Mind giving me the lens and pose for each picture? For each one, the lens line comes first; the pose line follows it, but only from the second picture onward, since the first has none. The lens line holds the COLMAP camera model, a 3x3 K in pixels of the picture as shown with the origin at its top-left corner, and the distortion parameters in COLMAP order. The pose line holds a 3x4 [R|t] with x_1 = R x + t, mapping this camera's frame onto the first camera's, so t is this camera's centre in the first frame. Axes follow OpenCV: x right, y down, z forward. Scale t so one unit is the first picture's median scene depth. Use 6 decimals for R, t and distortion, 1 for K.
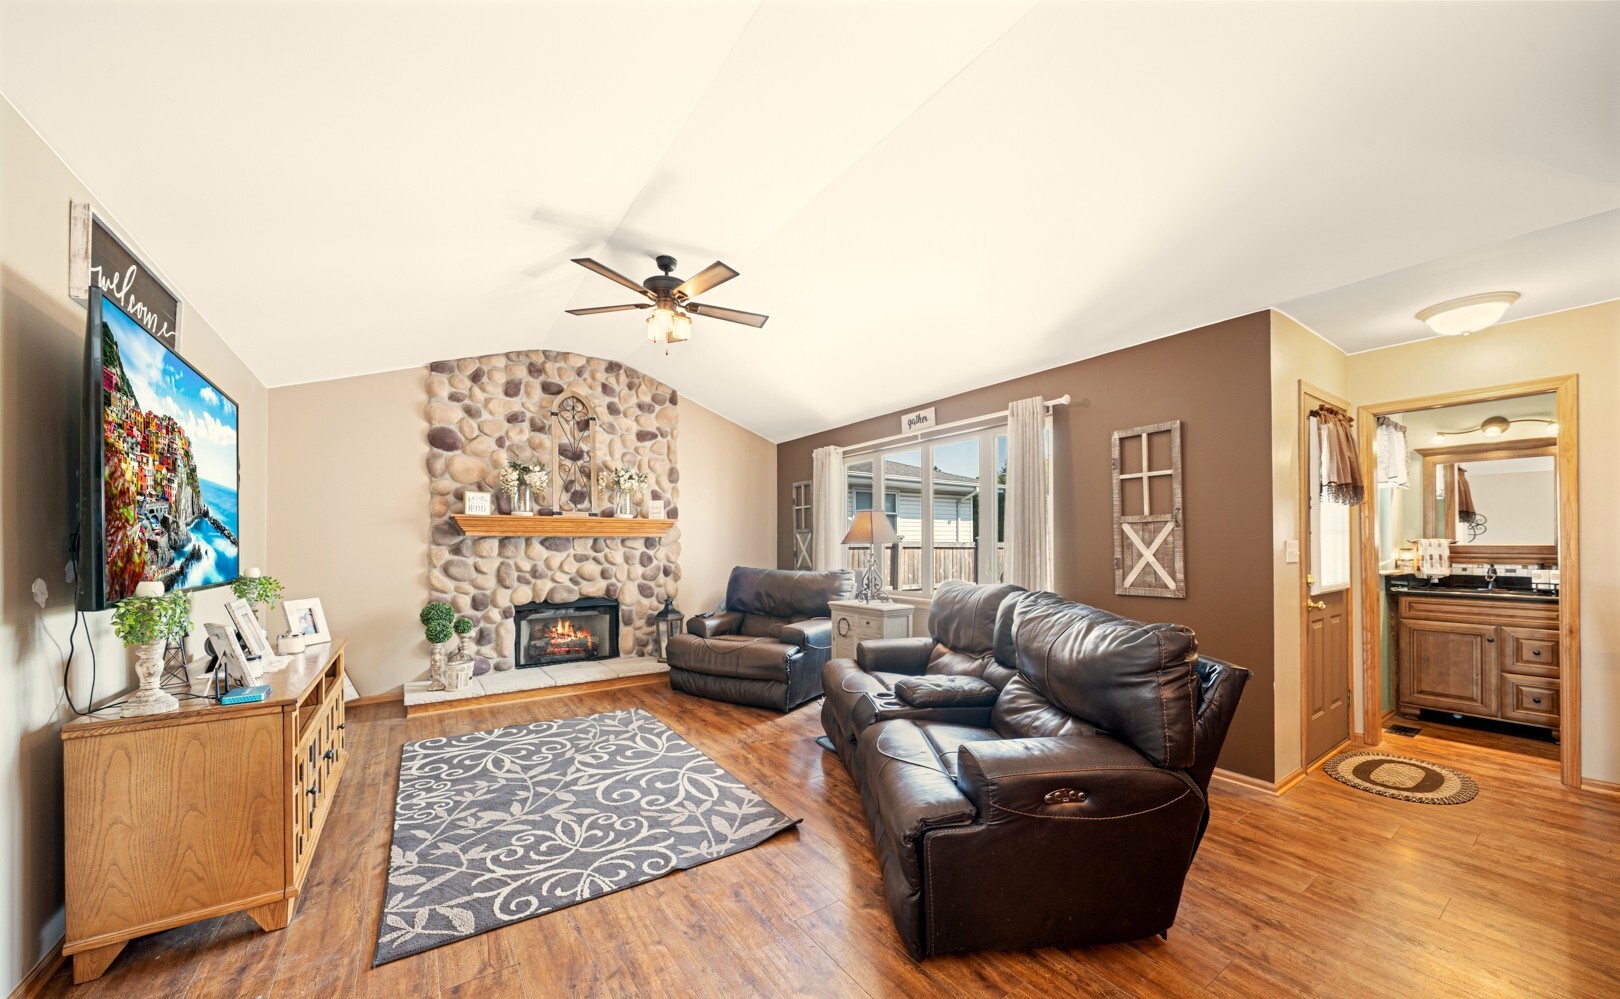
lens RADIAL K [[588.1, 0, 812.8], [0, 588.1, 540.3], [0, 0, 1]] dist [0.001280, -0.000340]
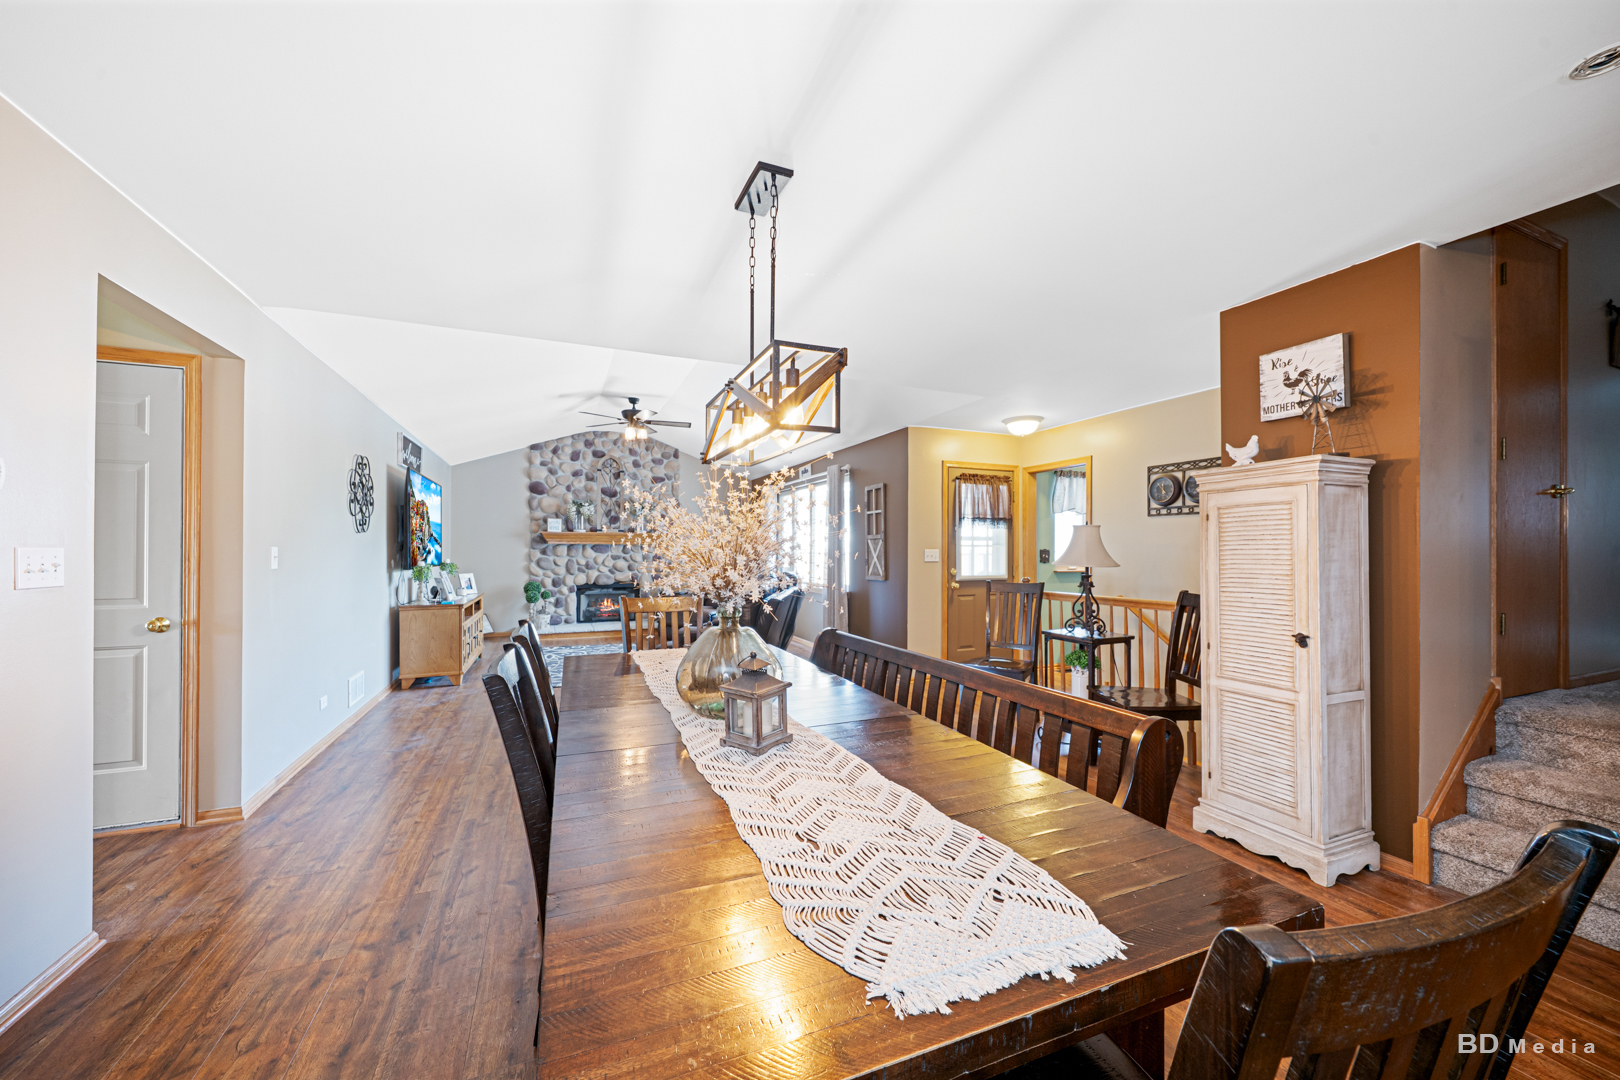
lens RADIAL K [[595.4, 0, 799.2], [0, 595.4, 549.1], [0, 0, 1]] dist [-0.000014, -0.000038]
pose [[0.978109, 0.007014, -0.207973, 0.689859], [-0.005939, 0.999966, 0.005795, -0.008422], [0.208007, -0.004433, 0.978117, -0.779582]]
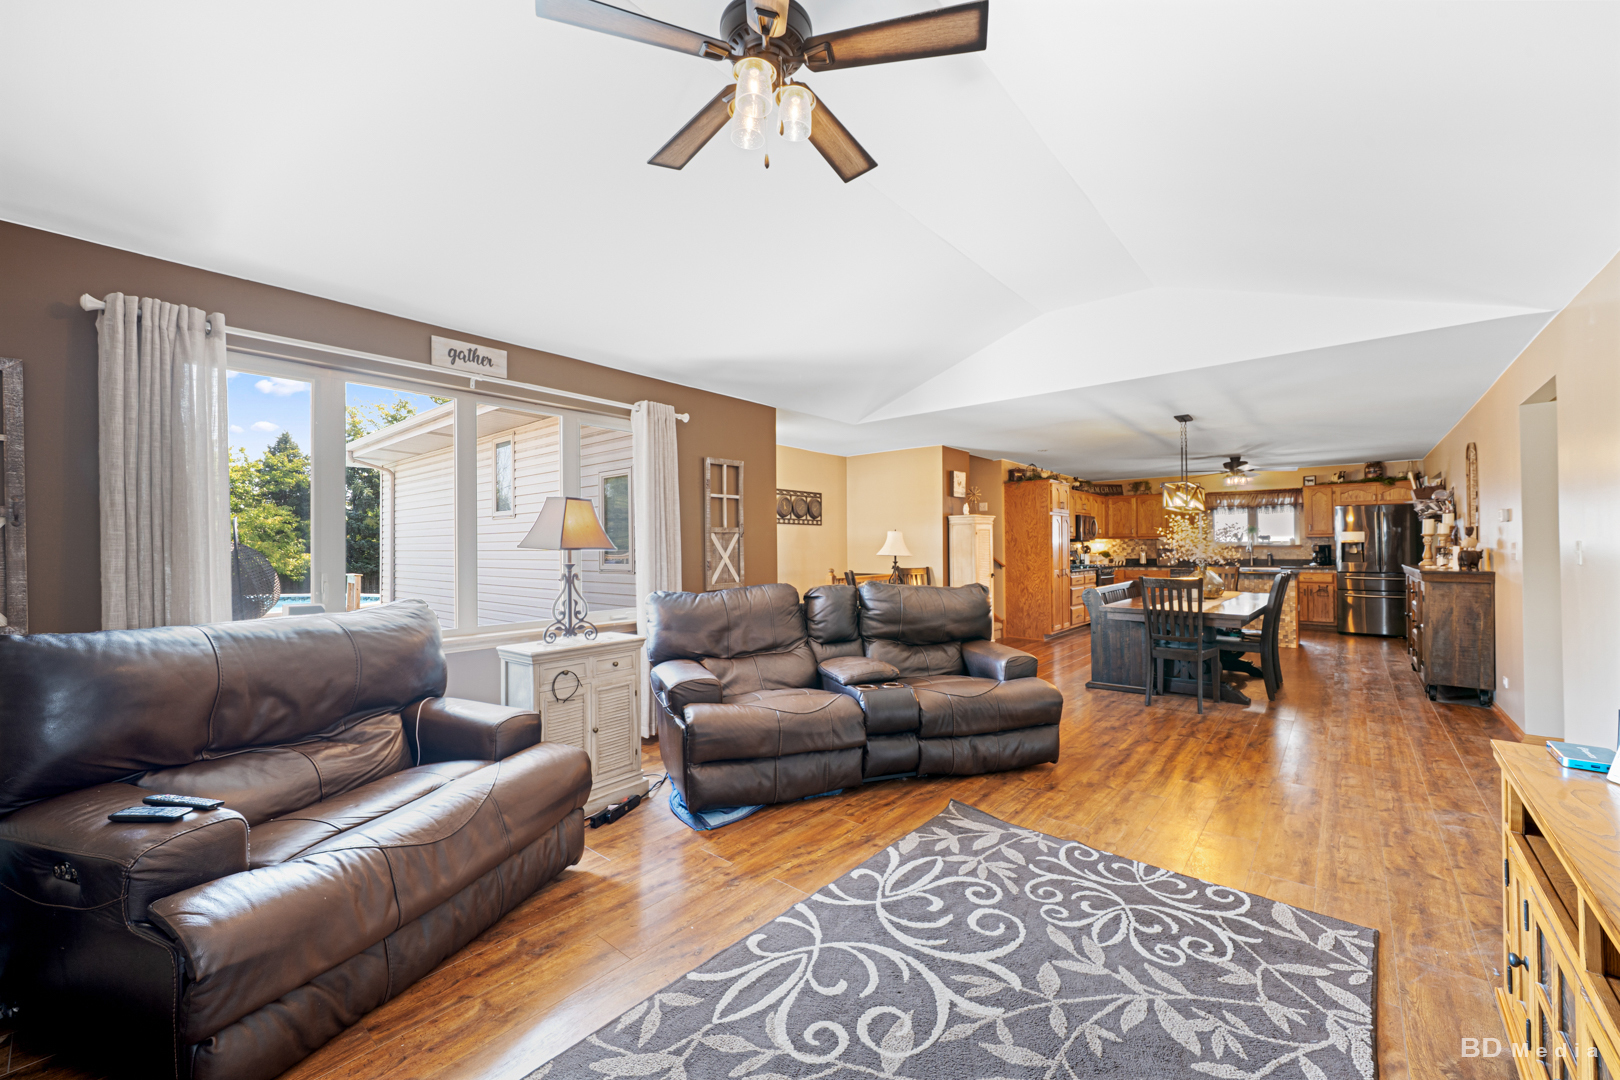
lens RADIAL K [[628.3, 0, 802.9], [0, 628.3, 541.4], [0, 0, 1]] dist [0.001581, 0.000352]
pose [[-0.256150, 0.014124, 0.966534, -0.780668], [0.000207, 0.999894, -0.014557, 0.008579], [-0.966637, -0.003529, -0.256126, 1.128010]]
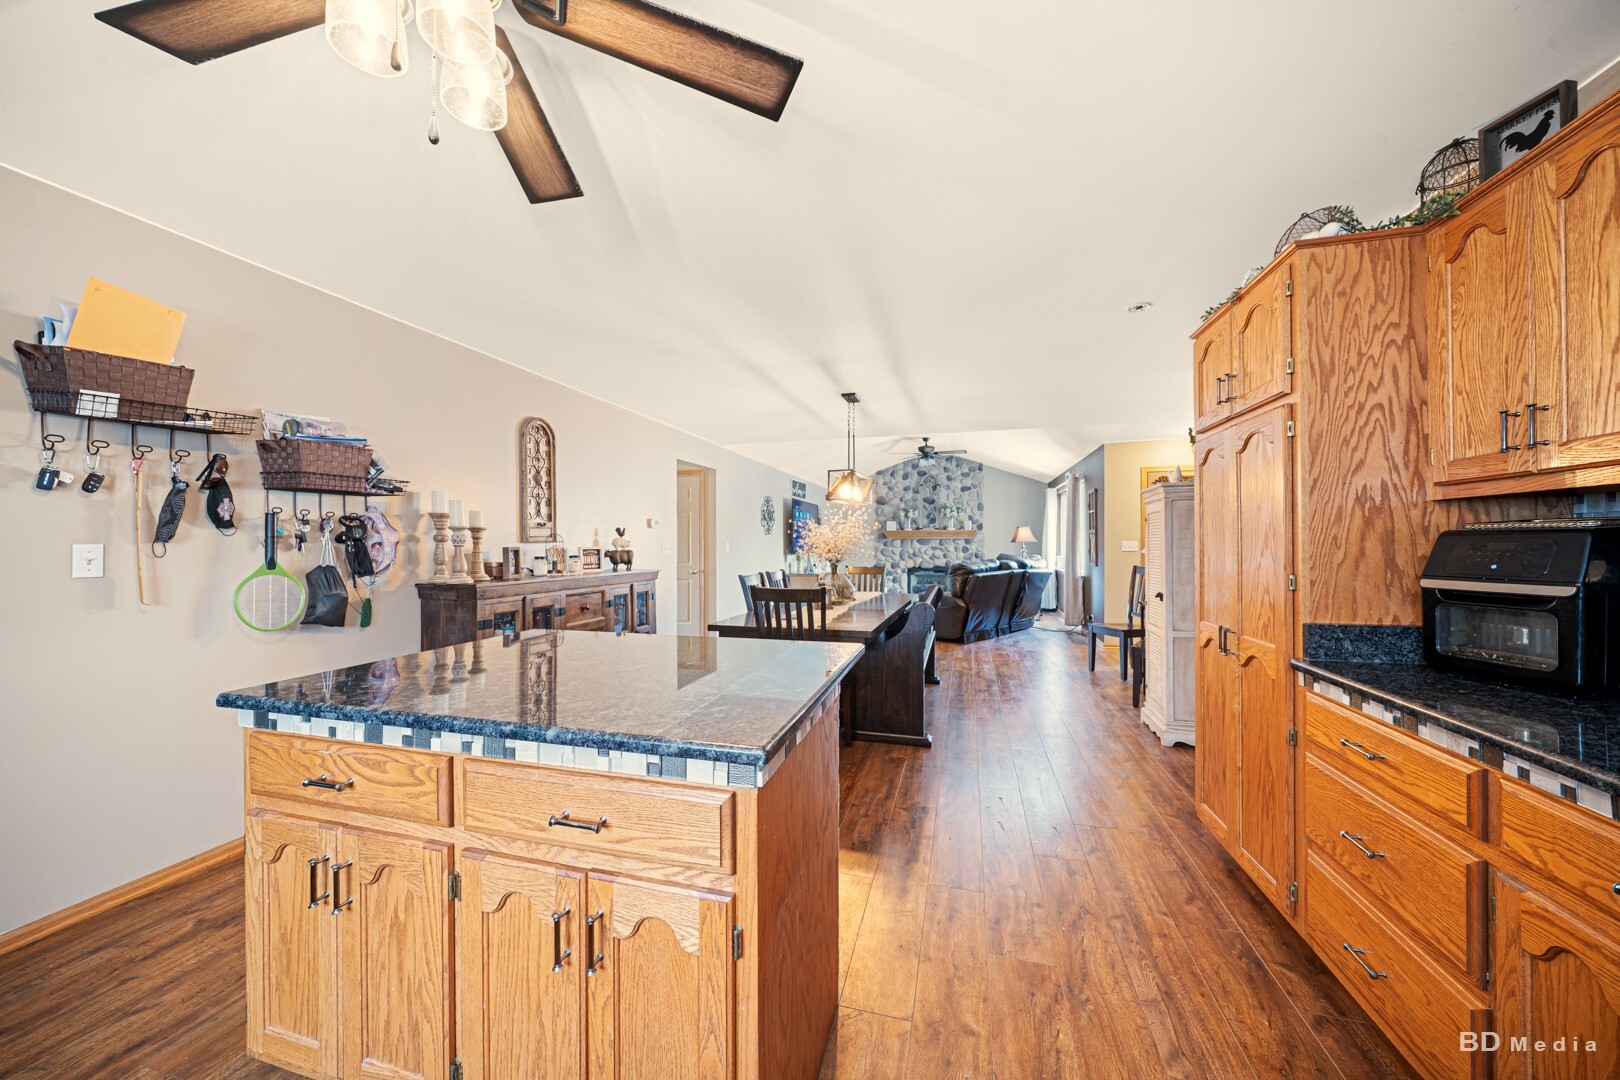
lens RADIAL K [[564.4, 0, 807.7], [0, 564.4, 543.8], [0, 0, 1]] dist [-0.002966, -0.000088]
pose [[0.648609, 0.004432, -0.761109, 1.416819], [0.005033, 0.999936, 0.010112, -0.016132], [0.761105, -0.010390, 0.648545, -1.142499]]
